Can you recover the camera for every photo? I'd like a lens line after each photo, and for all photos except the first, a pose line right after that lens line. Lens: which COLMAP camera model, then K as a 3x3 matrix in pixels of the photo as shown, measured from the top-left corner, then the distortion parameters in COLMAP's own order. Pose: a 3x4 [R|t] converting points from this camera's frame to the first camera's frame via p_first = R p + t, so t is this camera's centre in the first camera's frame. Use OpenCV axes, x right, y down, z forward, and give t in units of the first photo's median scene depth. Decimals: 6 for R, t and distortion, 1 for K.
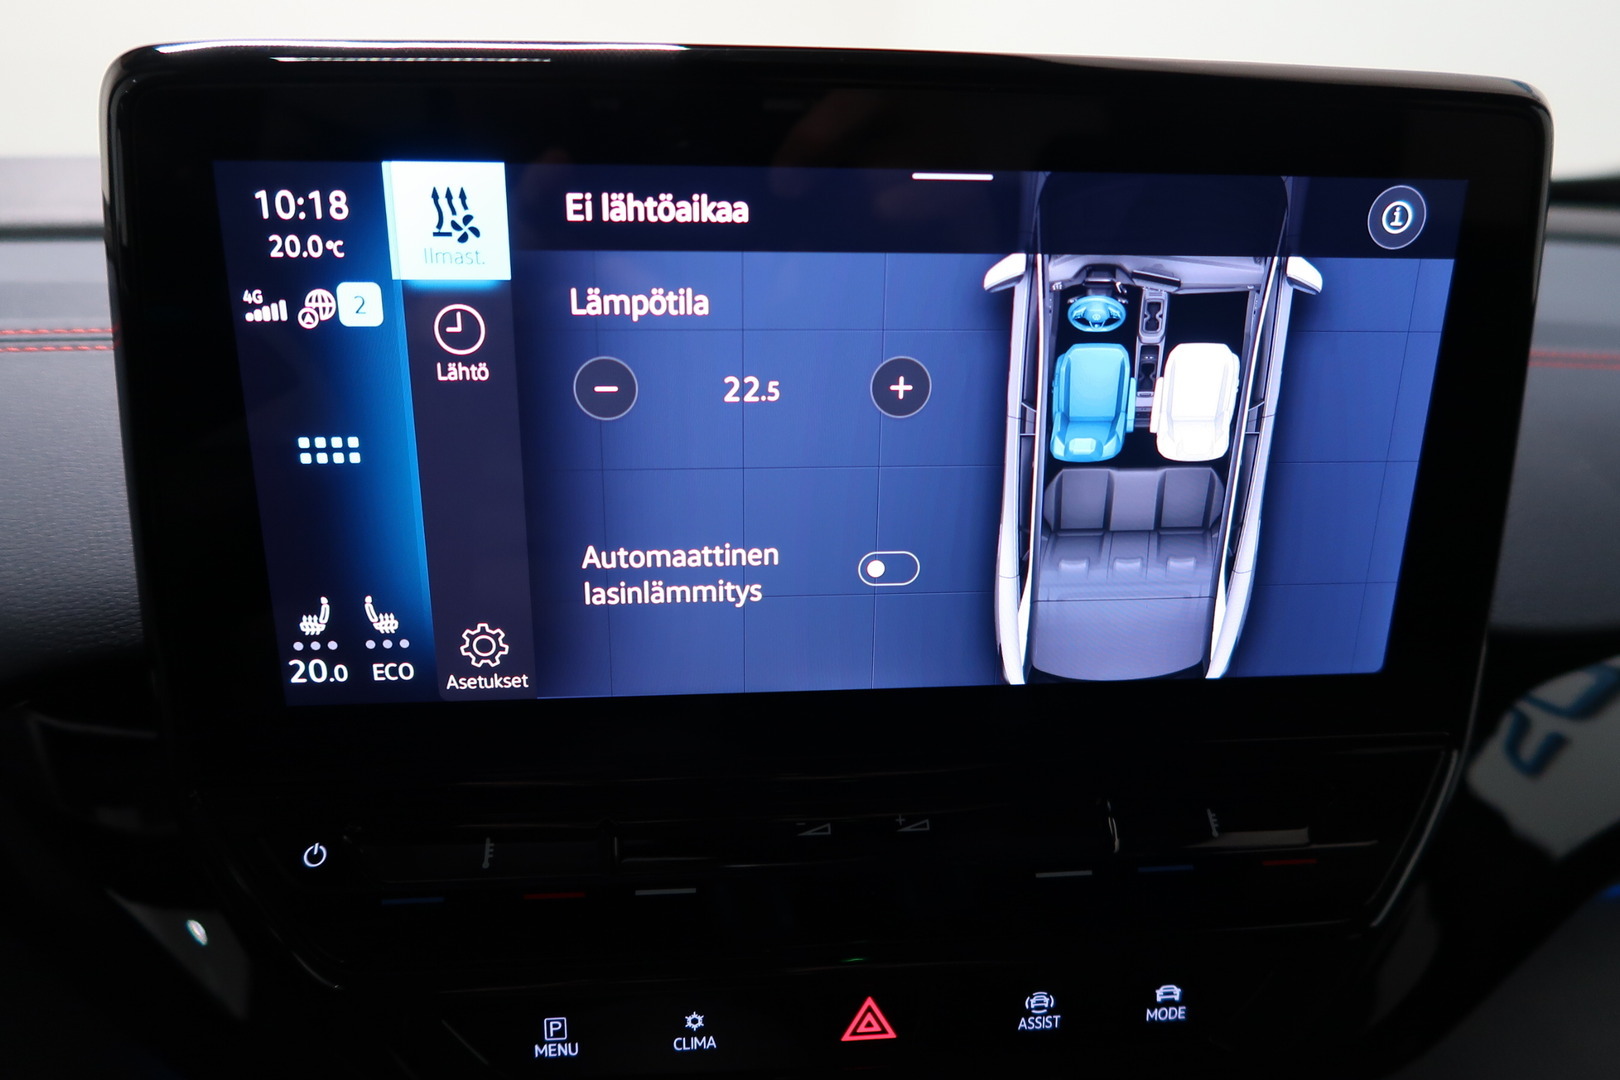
lens RADIAL K [[1111.0, 0, 810.0], [0, 1111.0, 540.0], [0, 0, 1]] dist [-0.007088, -0.000059]
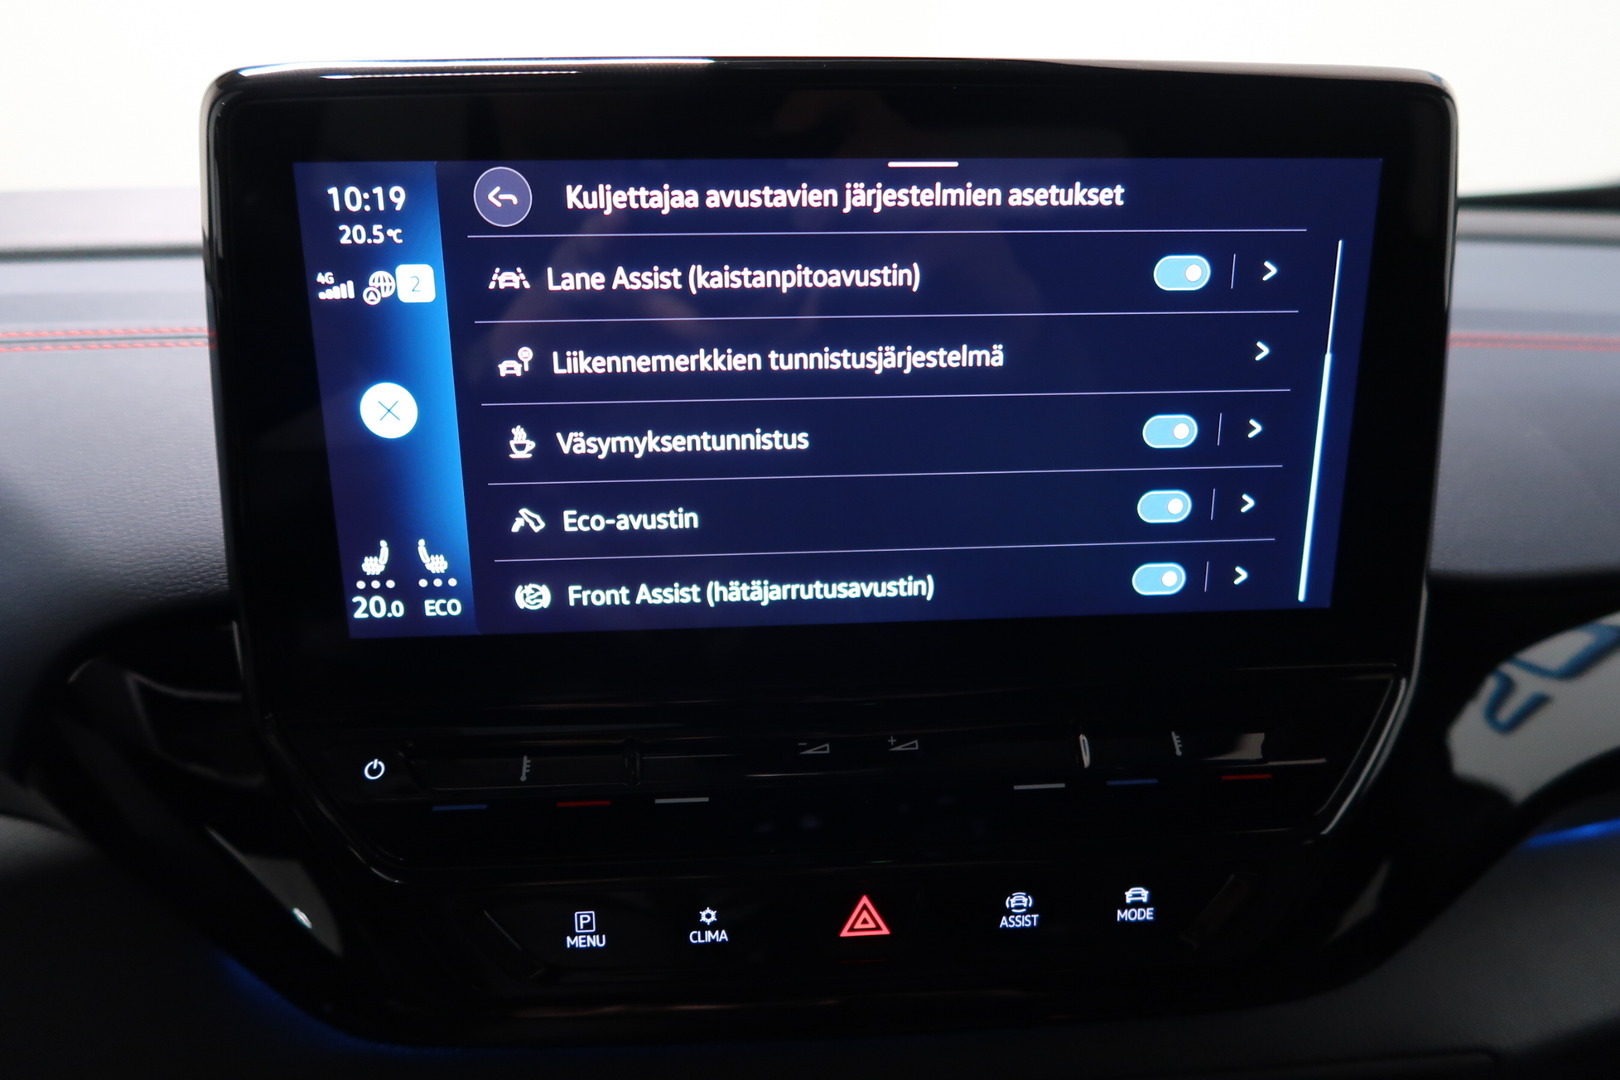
lens RADIAL K [[1114.5, 0, 810.0], [0, 1114.5, 540.0], [0, 0, 1]] dist [-0.005166, -0.004739]
pose [[0.999413, -0.012529, -0.031896, 0.039371], [0.011410, 0.999322, -0.035016, 0.094193], [0.032313, 0.034631, 0.998878, -0.134544]]
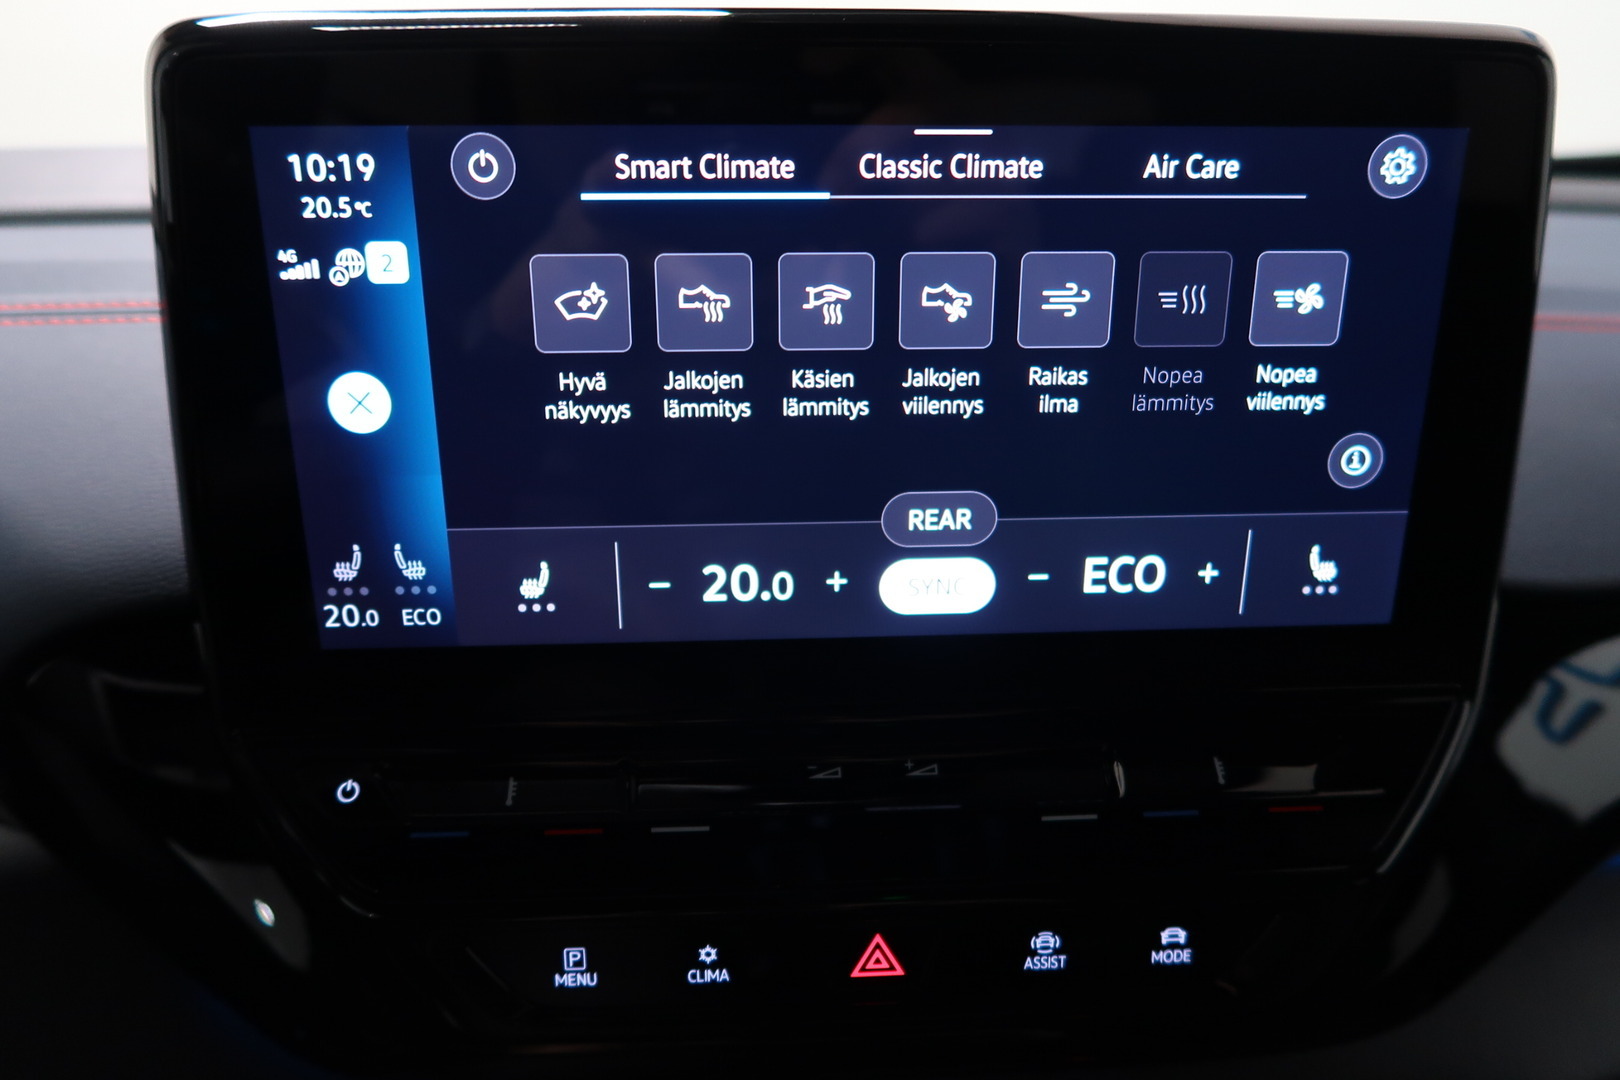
lens RADIAL K [[1114.5, 0, 810.0], [0, 1114.5, 540.0], [0, 0, 1]] dist [-0.005166, -0.004739]
pose [[0.999037, -0.001899, -0.043824, 0.037260], [0.001933, 0.999998, 0.000741, 0.046305], [0.043823, -0.000825, 0.999039, -0.034088]]
